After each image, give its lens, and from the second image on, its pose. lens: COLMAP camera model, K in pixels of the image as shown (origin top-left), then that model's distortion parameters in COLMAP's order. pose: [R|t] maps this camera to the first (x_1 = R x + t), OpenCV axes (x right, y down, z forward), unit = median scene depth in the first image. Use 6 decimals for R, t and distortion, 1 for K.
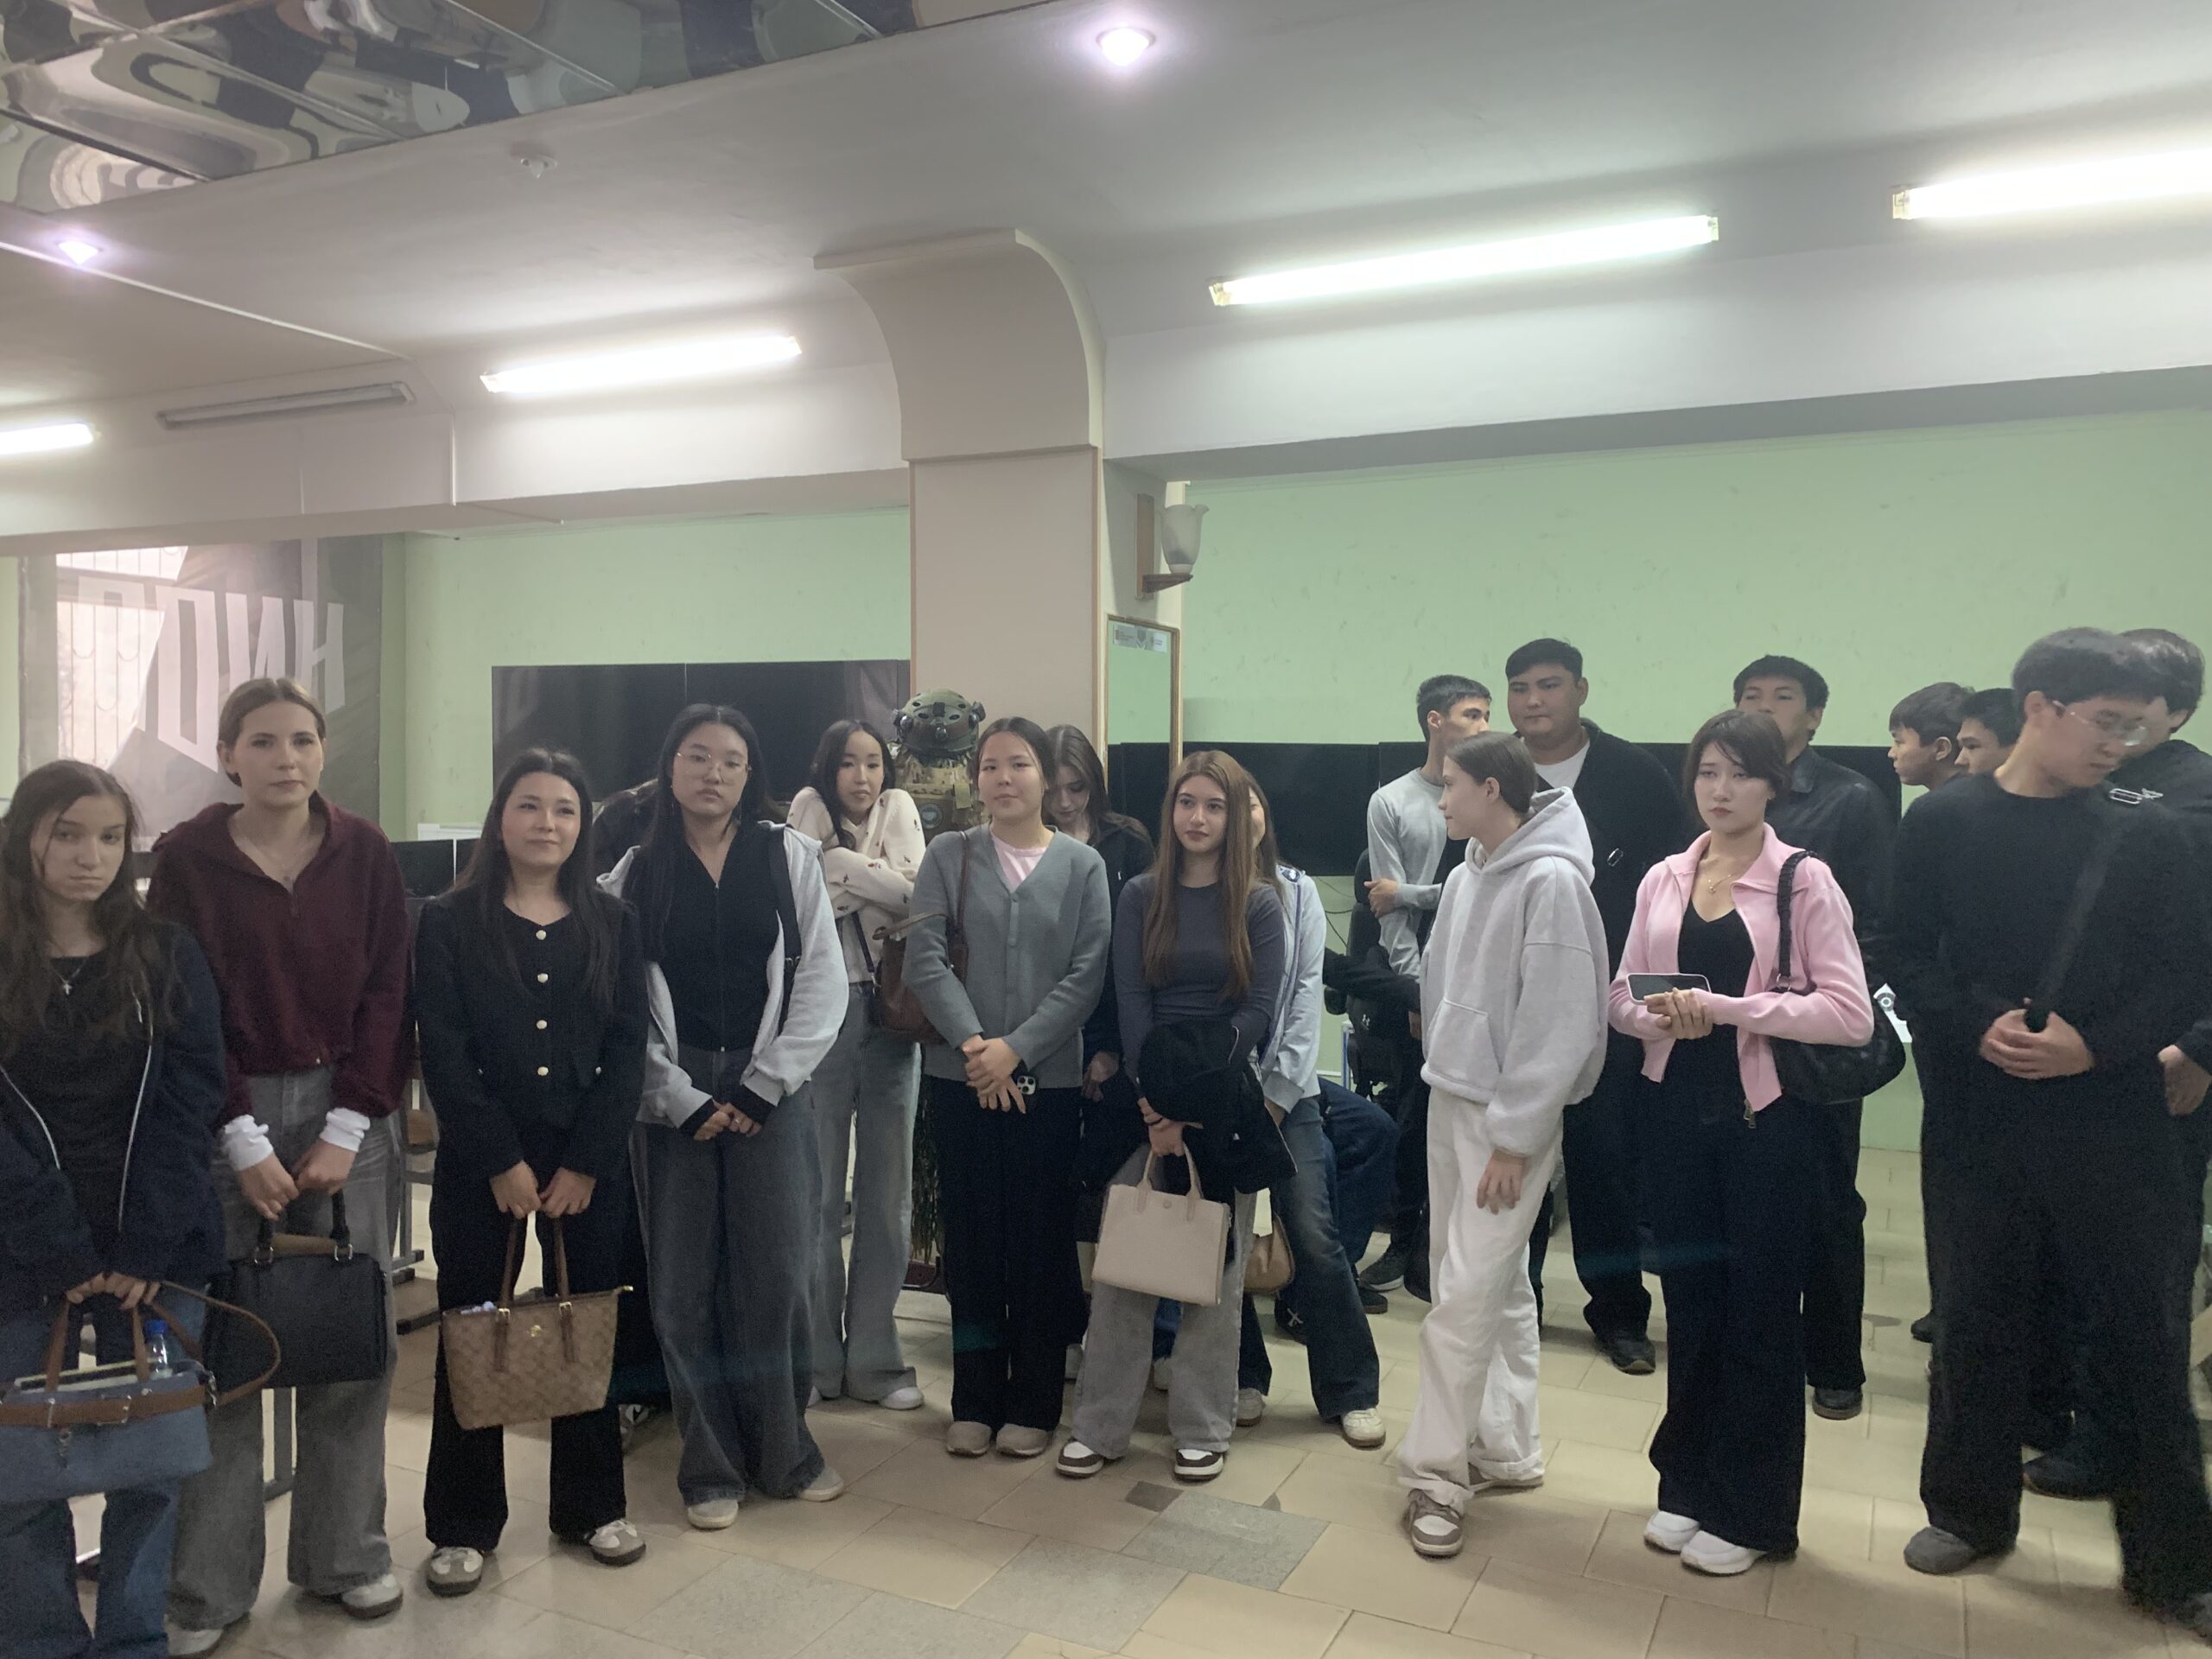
lens RADIAL K [[1673.8, 0, 1117.9], [0, 1673.8, 852.5], [0, 0, 1]] dist [0.008534, -0.010400]
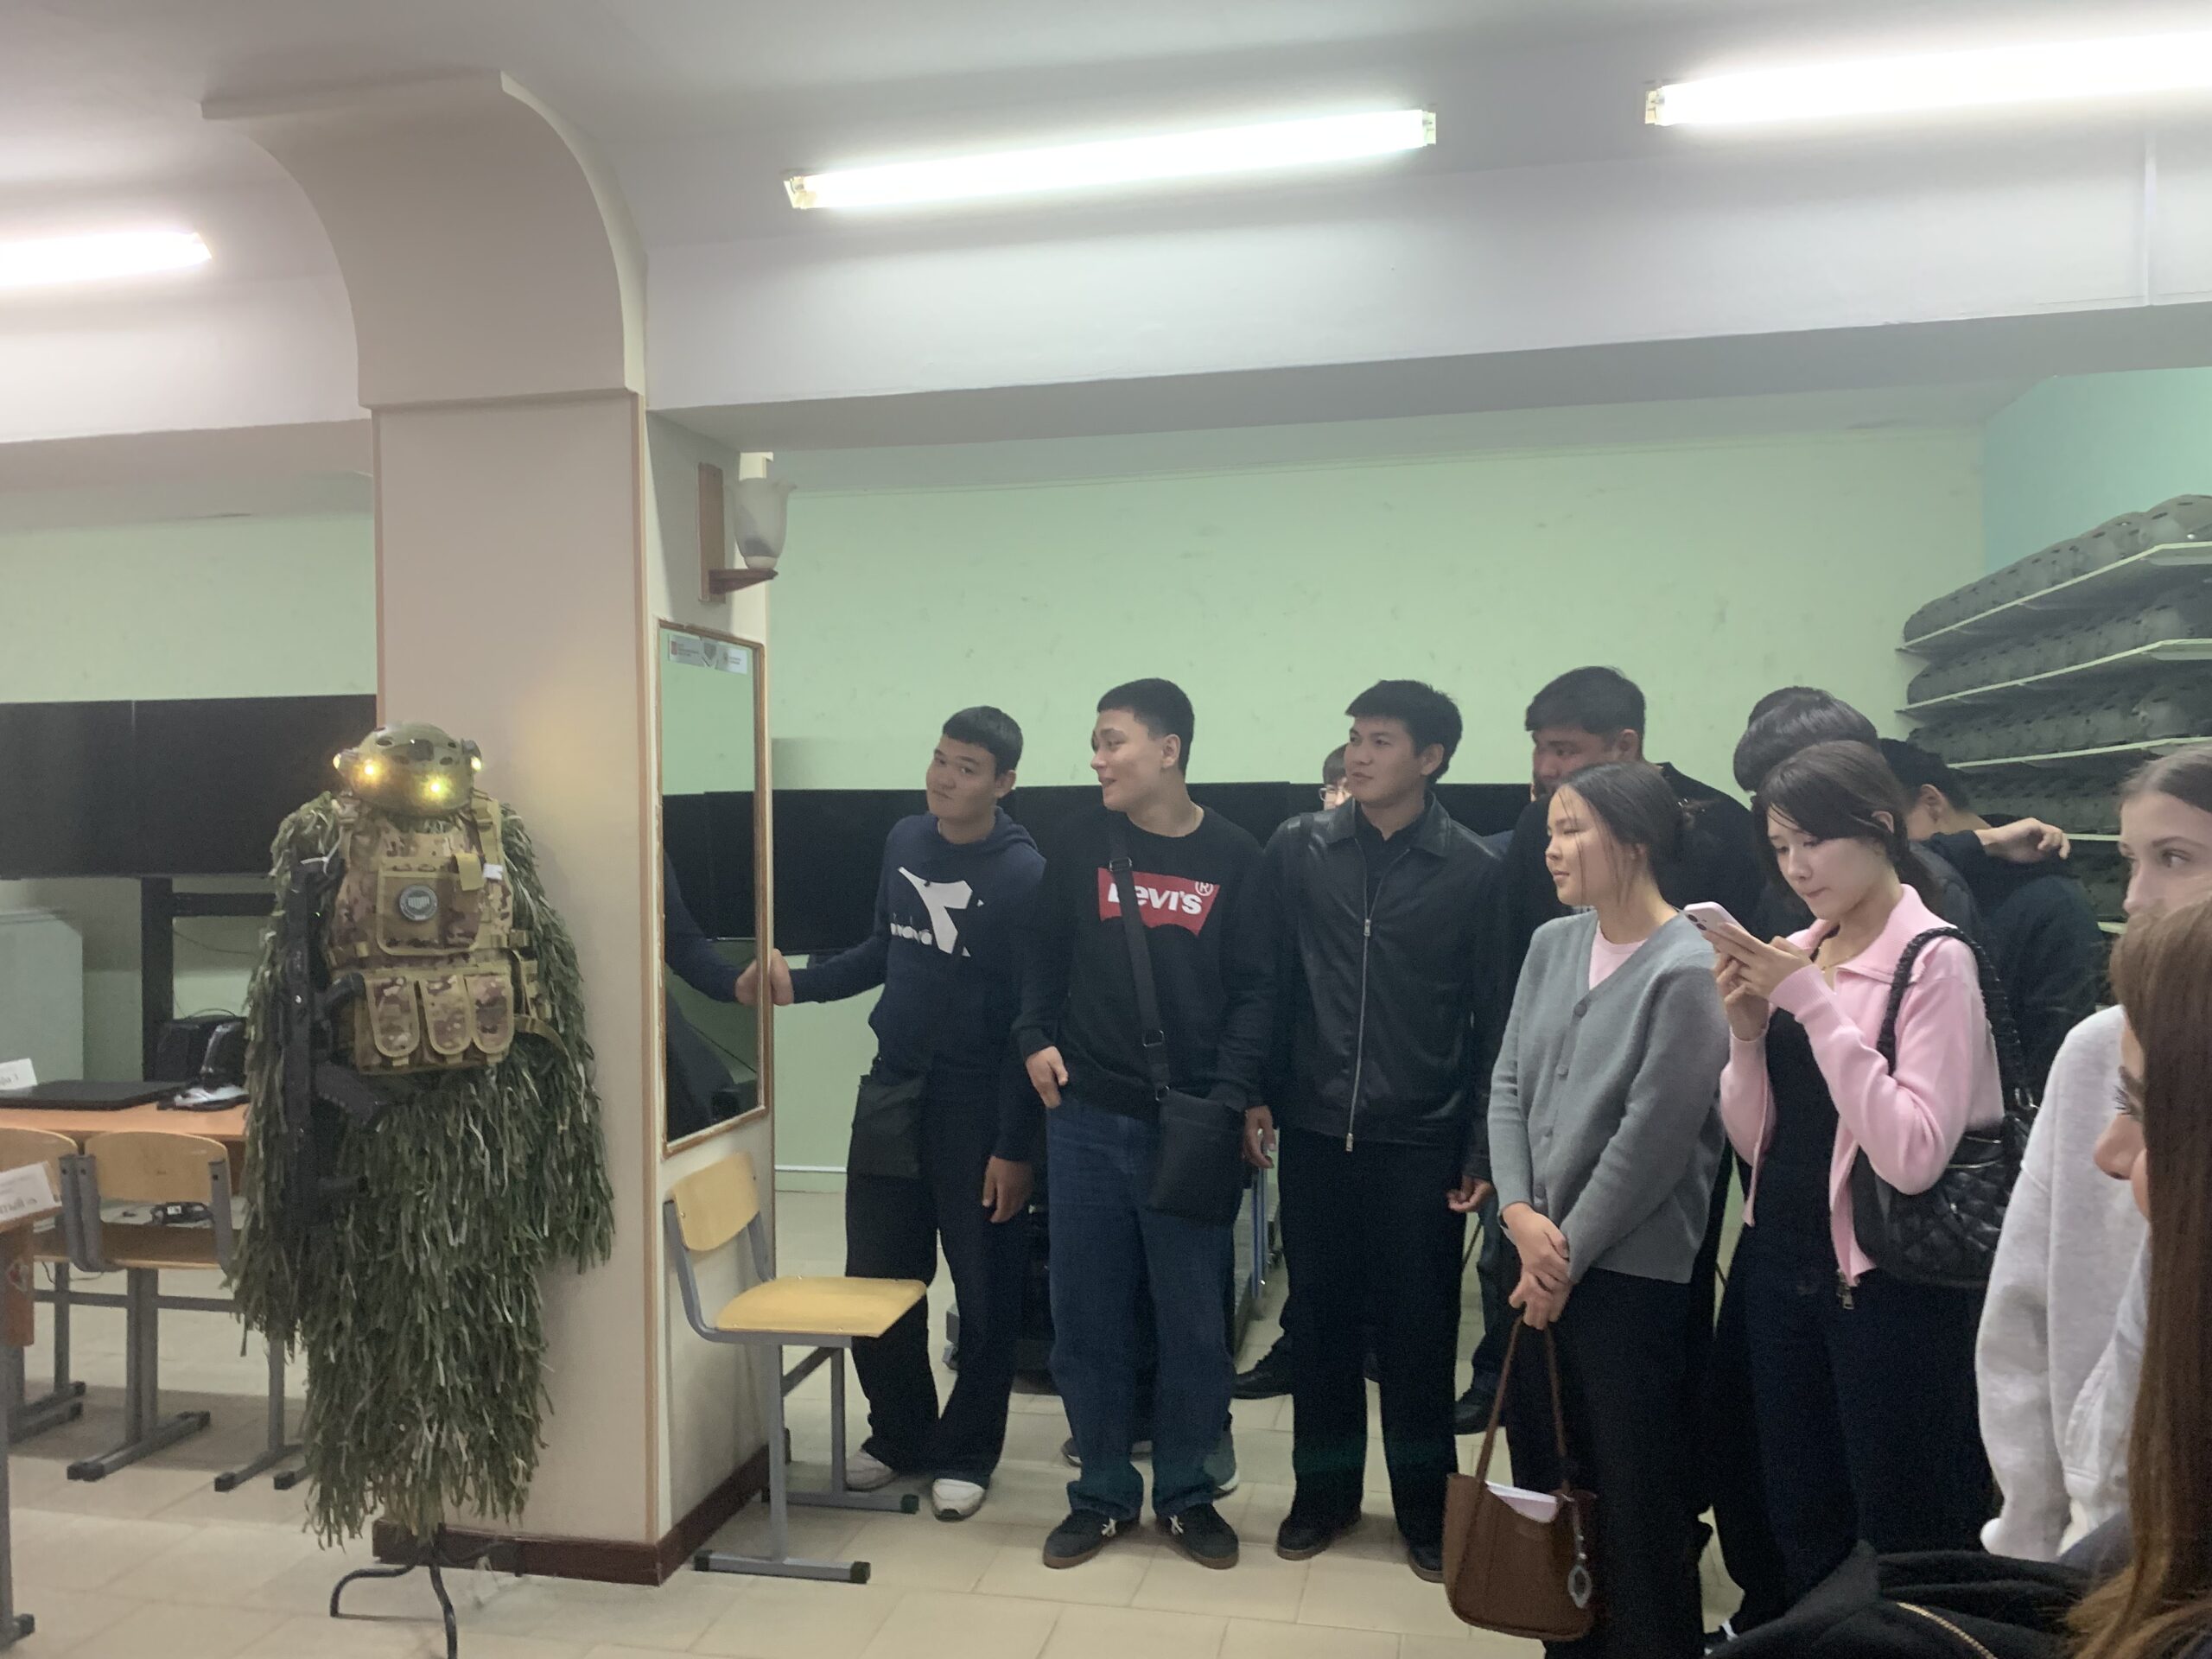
lens RADIAL K [[1673.8, 0, 1121.8], [0, 1673.8, 836.6], [0, 0, 1]] dist [0.008534, -0.010400]
pose [[0.974946, -0.024868, 0.221046, 0.026468], [0.032508, 0.998991, -0.030990, -0.016818], [-0.220053, 0.037399, 0.974771, 0.231291]]
